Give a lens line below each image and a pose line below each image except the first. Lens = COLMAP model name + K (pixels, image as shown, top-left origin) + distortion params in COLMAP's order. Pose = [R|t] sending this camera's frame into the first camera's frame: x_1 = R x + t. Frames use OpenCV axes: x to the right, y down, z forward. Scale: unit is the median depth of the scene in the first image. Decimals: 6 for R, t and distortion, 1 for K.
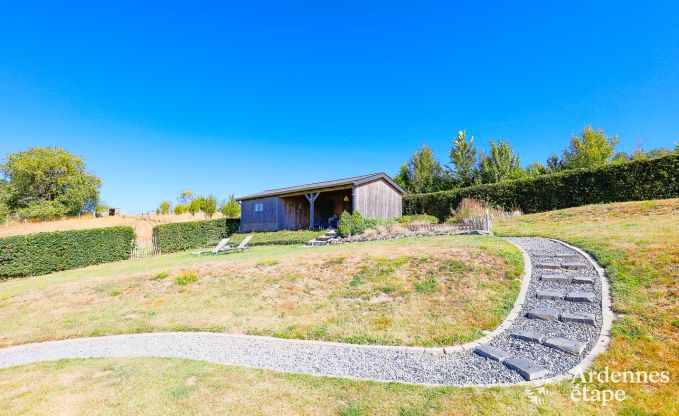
lens RADIAL K [[370.3, 0, 326.6], [0, 370.3, 207.0], [0, 0, 1]] dist [0.004269, 0.000891]
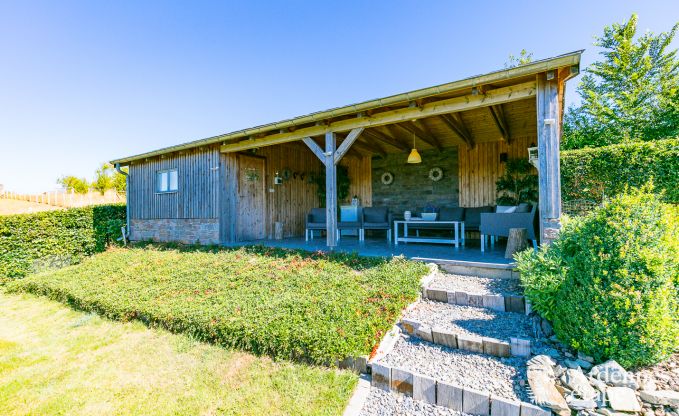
lens RADIAL K [[370.3, 0, 326.6], [0, 370.3, 207.0], [0, 0, 1]] dist [0.004269, 0.000891]
pose [[0.990675, -0.004478, 0.136171, -0.074039], [-0.003834, 0.998148, 0.060716, 0.004207], [-0.136191, -0.060672, 0.988823, 0.606493]]
